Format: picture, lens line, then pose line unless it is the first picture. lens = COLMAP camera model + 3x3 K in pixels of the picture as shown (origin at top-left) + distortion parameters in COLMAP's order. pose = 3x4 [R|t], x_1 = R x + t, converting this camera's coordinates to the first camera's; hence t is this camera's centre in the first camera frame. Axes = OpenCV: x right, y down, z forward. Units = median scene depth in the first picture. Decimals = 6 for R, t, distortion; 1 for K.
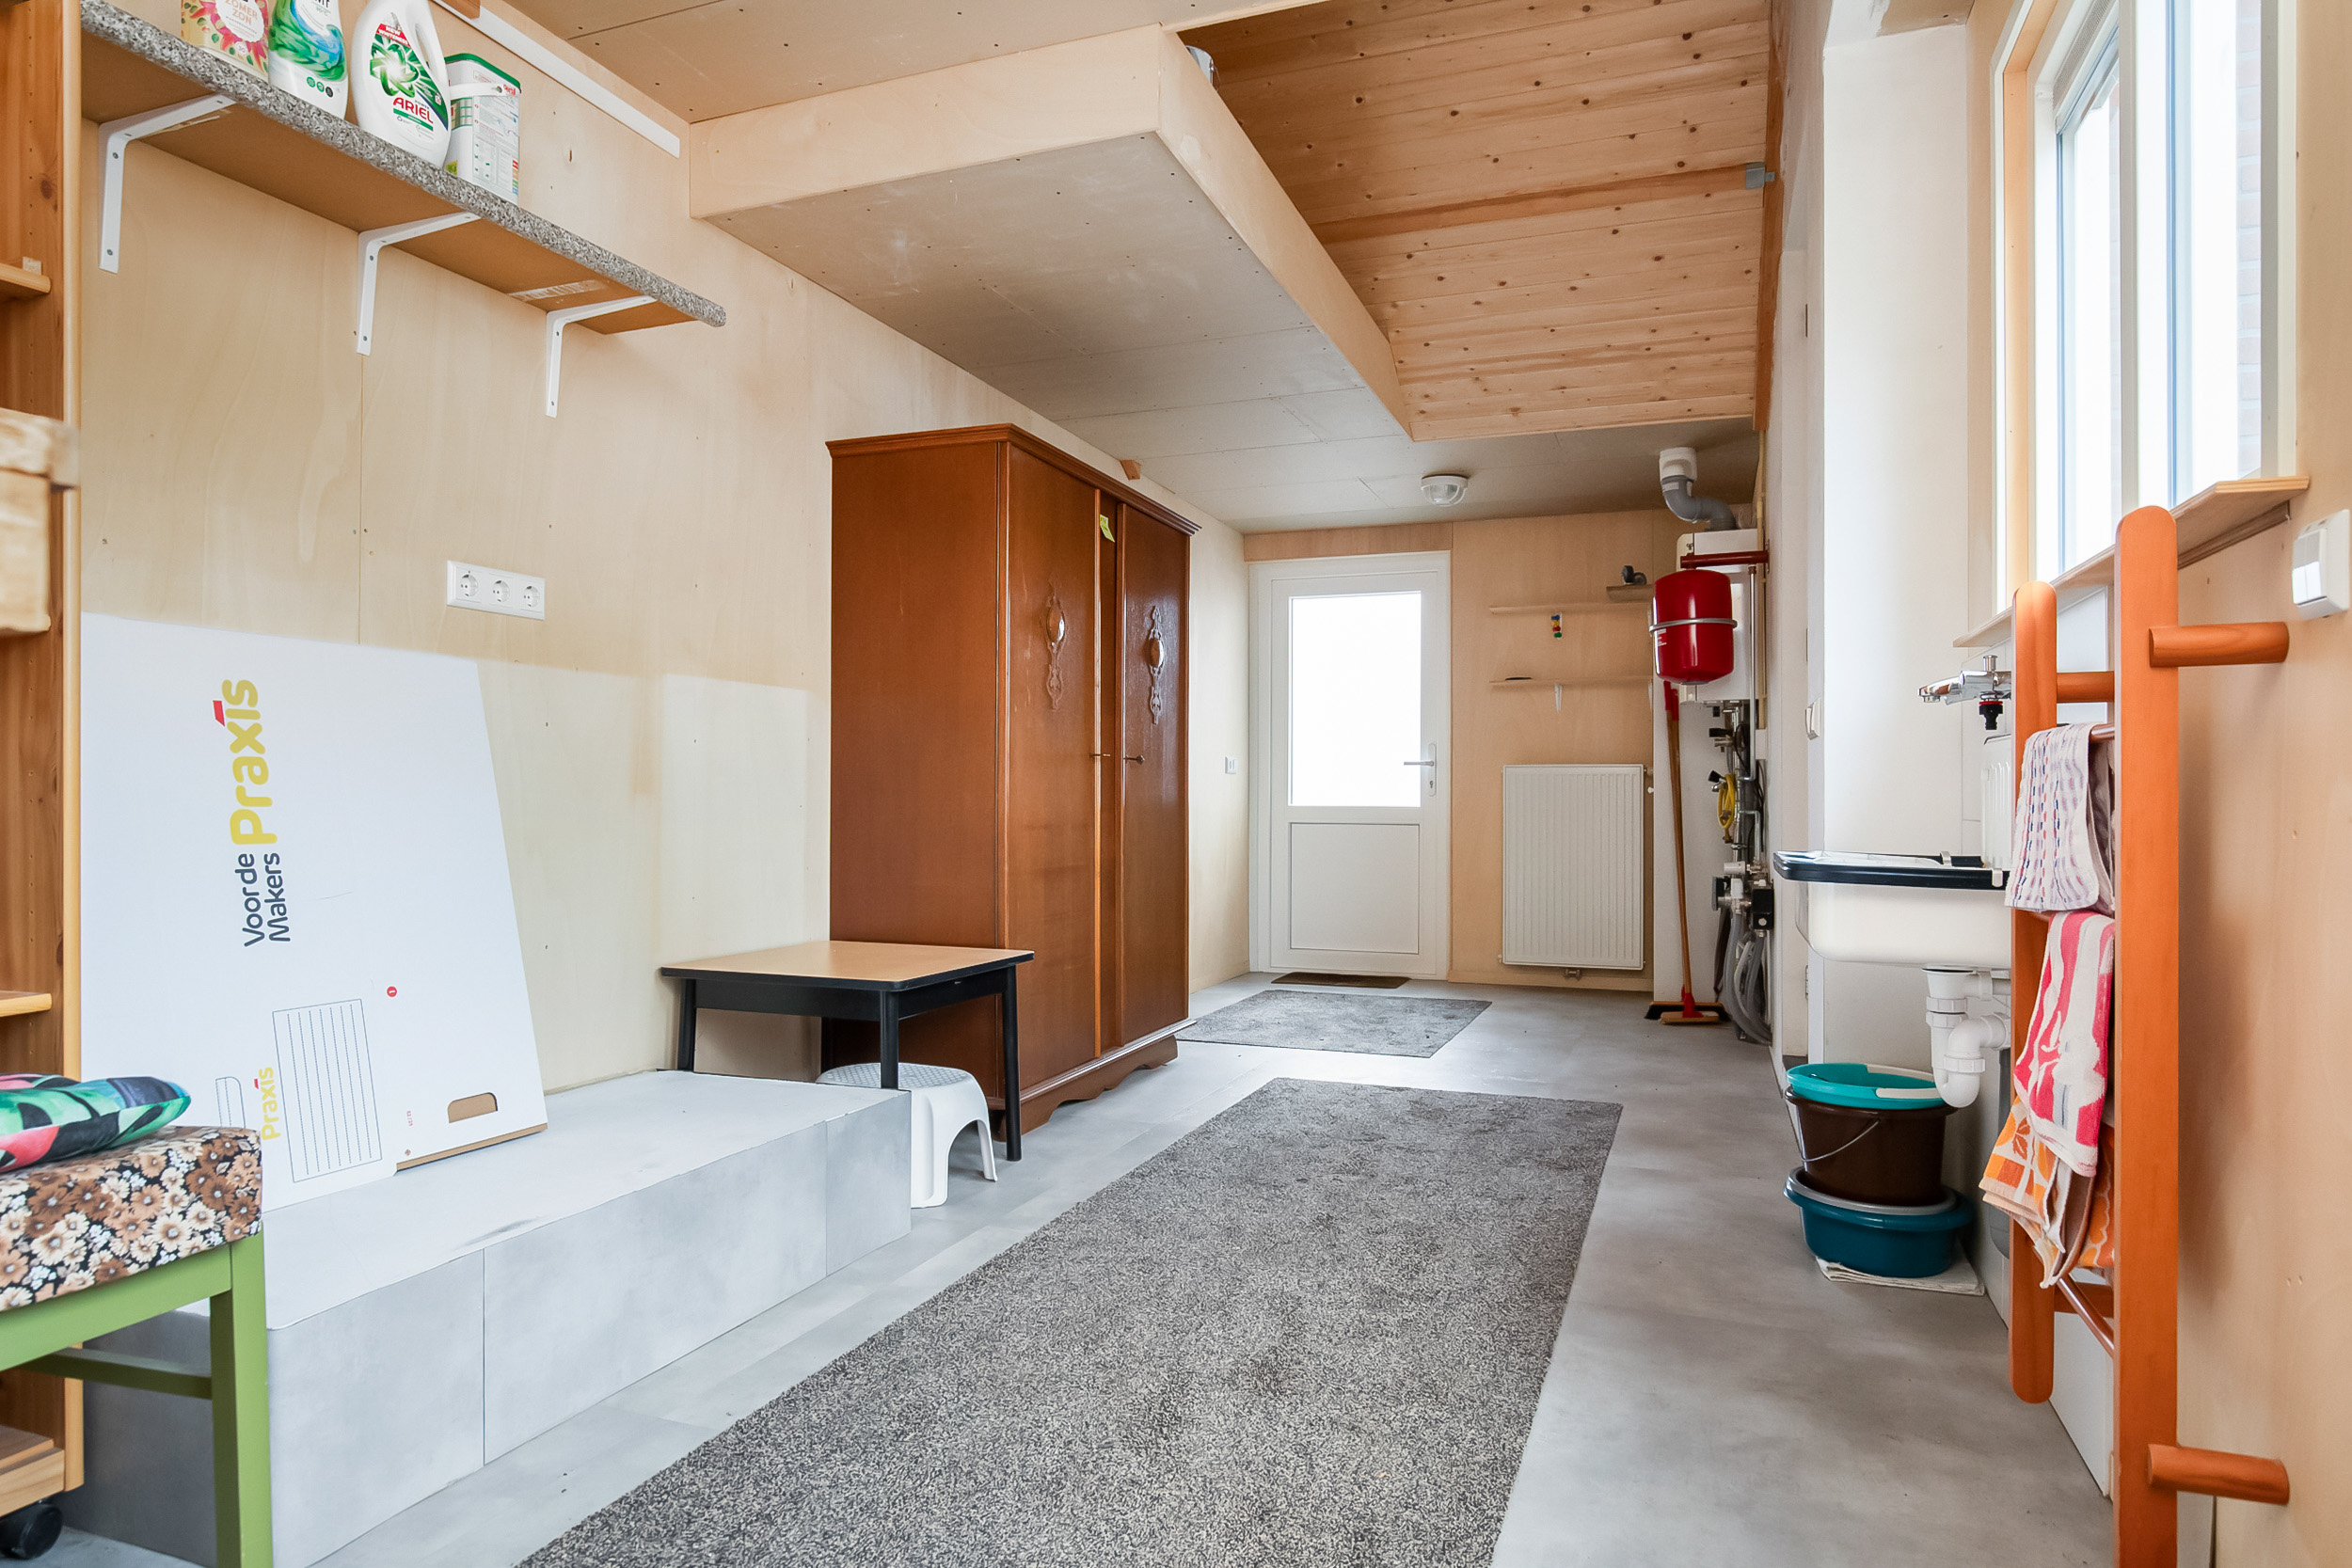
lens RADIAL K [[1394.5, 0, 1184.0], [0, 1394.5, 805.3], [0, 0, 1]] dist [-0.011982, 0.001554]
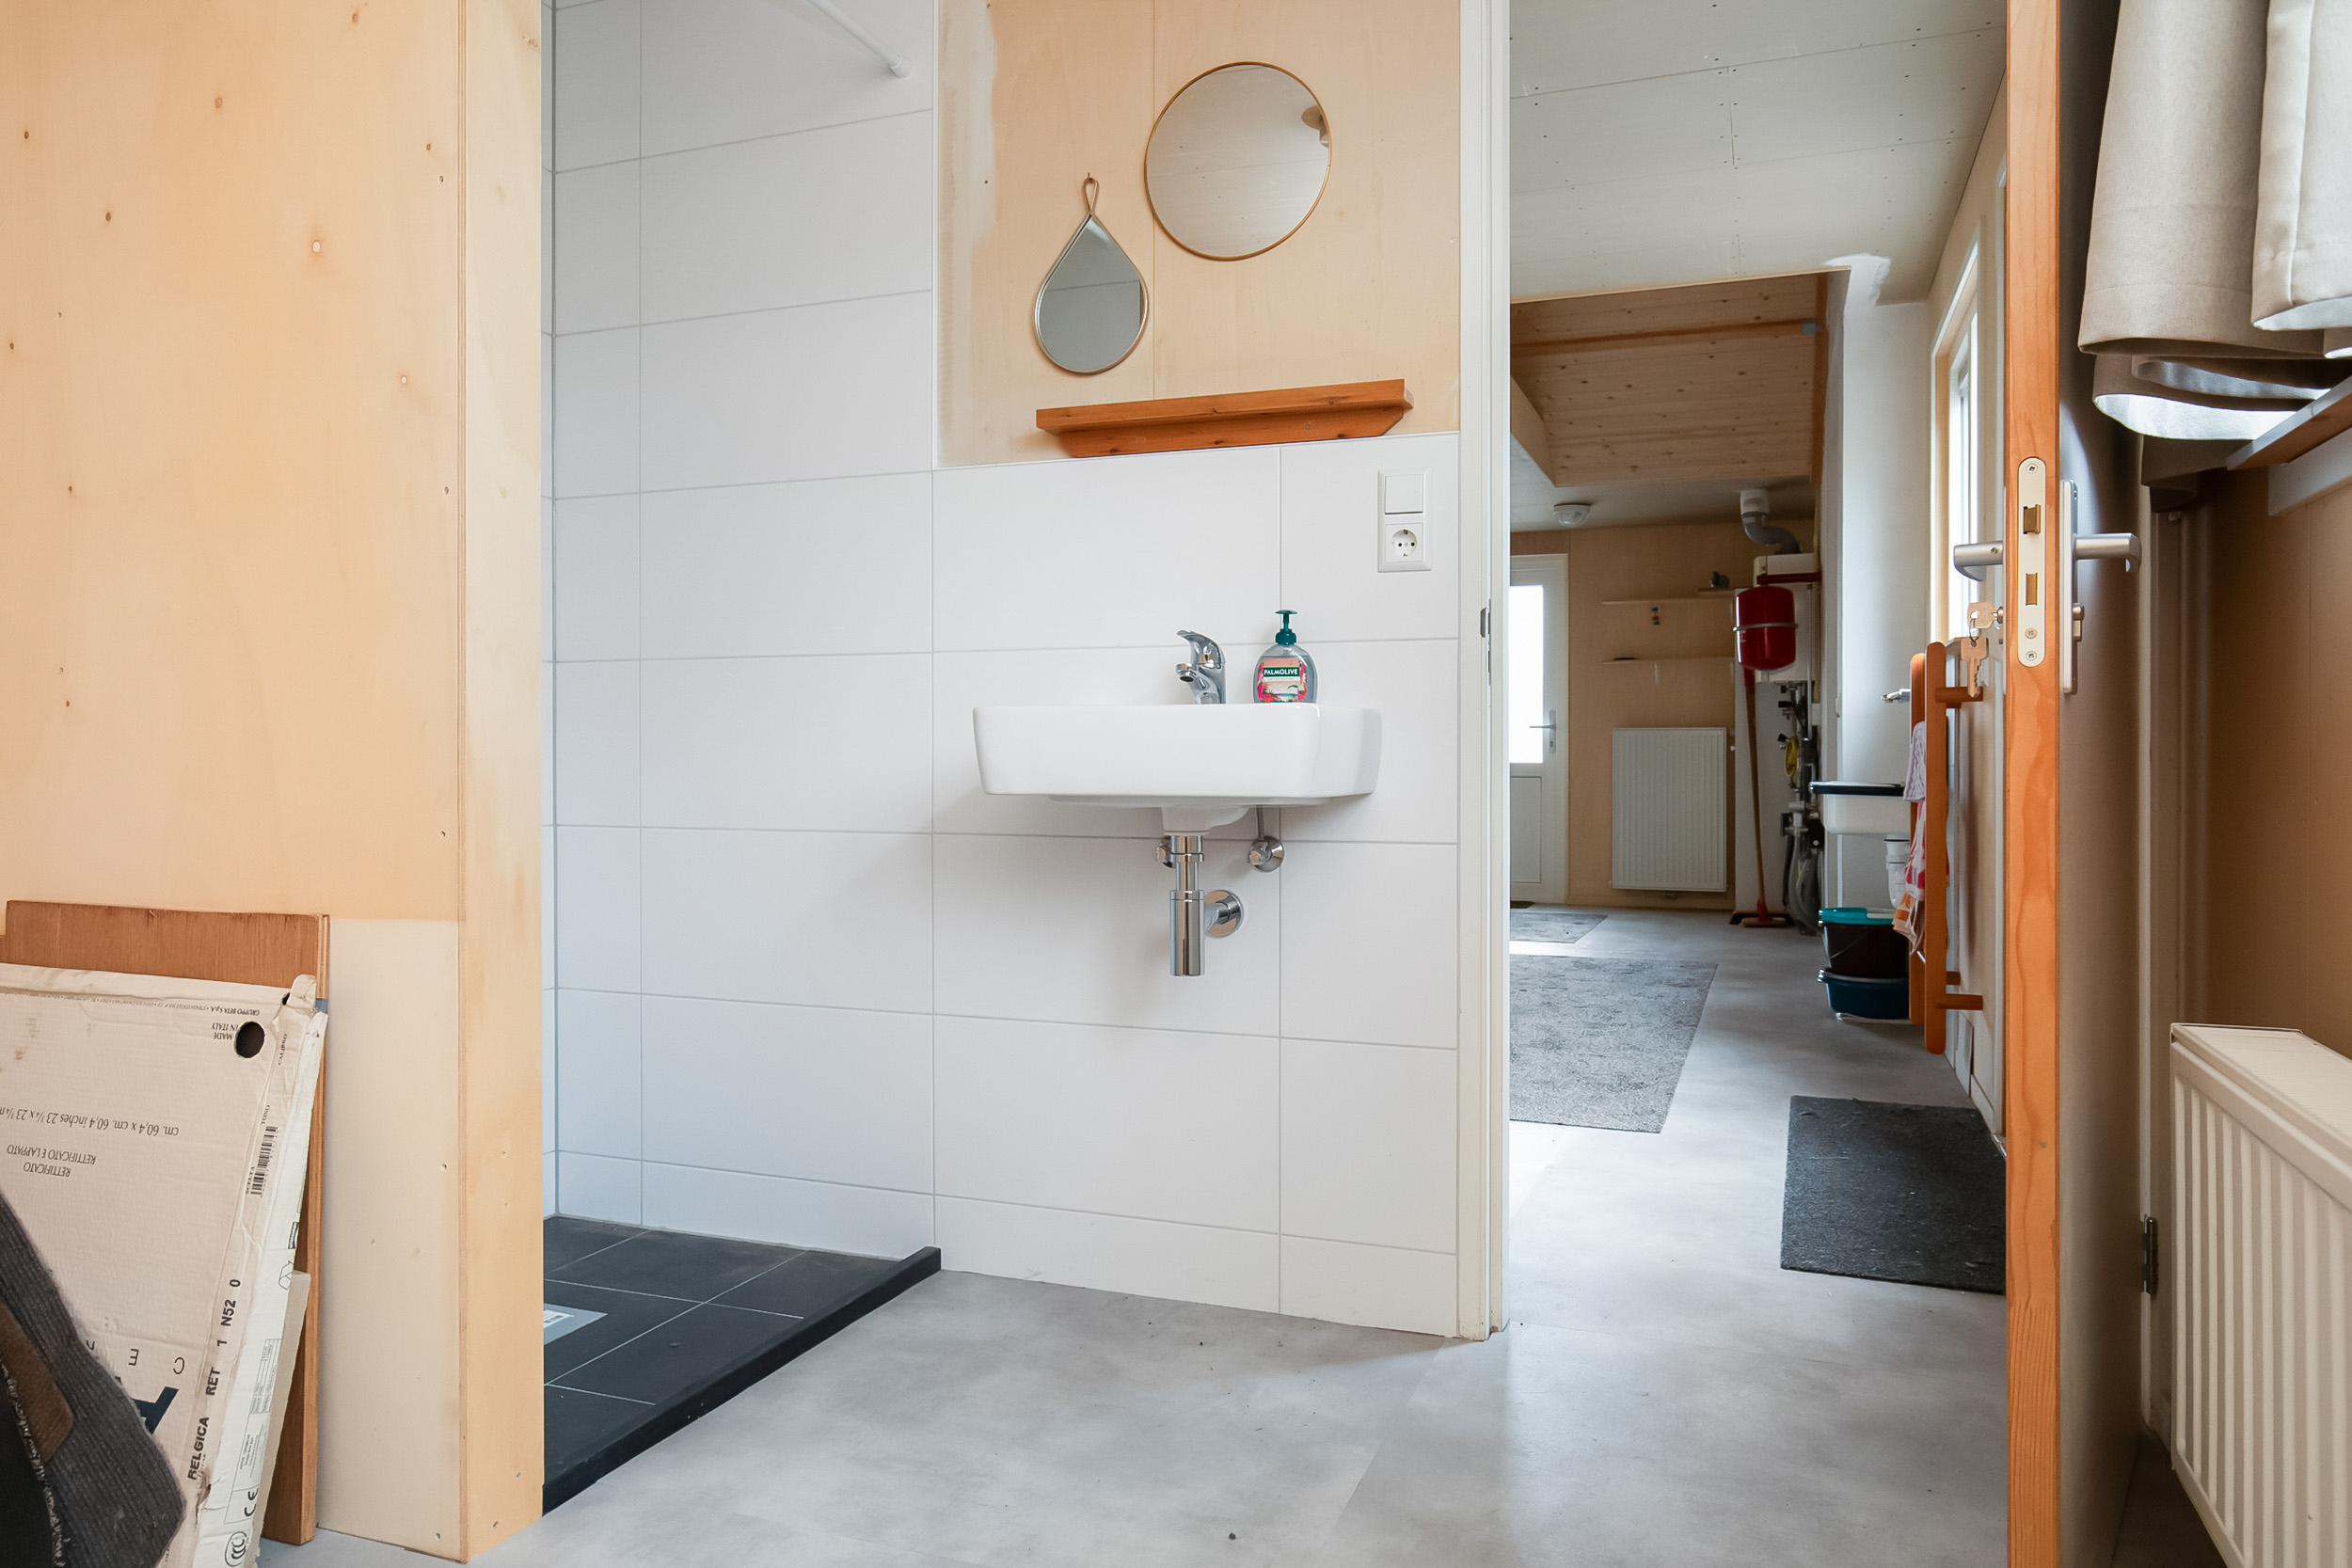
lens RADIAL K [[1582.3, 0, 1189.7], [0, 1582.3, 779.5], [0, 0, 1]] dist [0.000849, 0.001586]
pose [[0.999994, -0.003439, 0.000173, -0.193829], [0.003438, 0.999962, 0.008038, 0.005230], [-0.000200, -0.008038, 0.999968, -0.535797]]
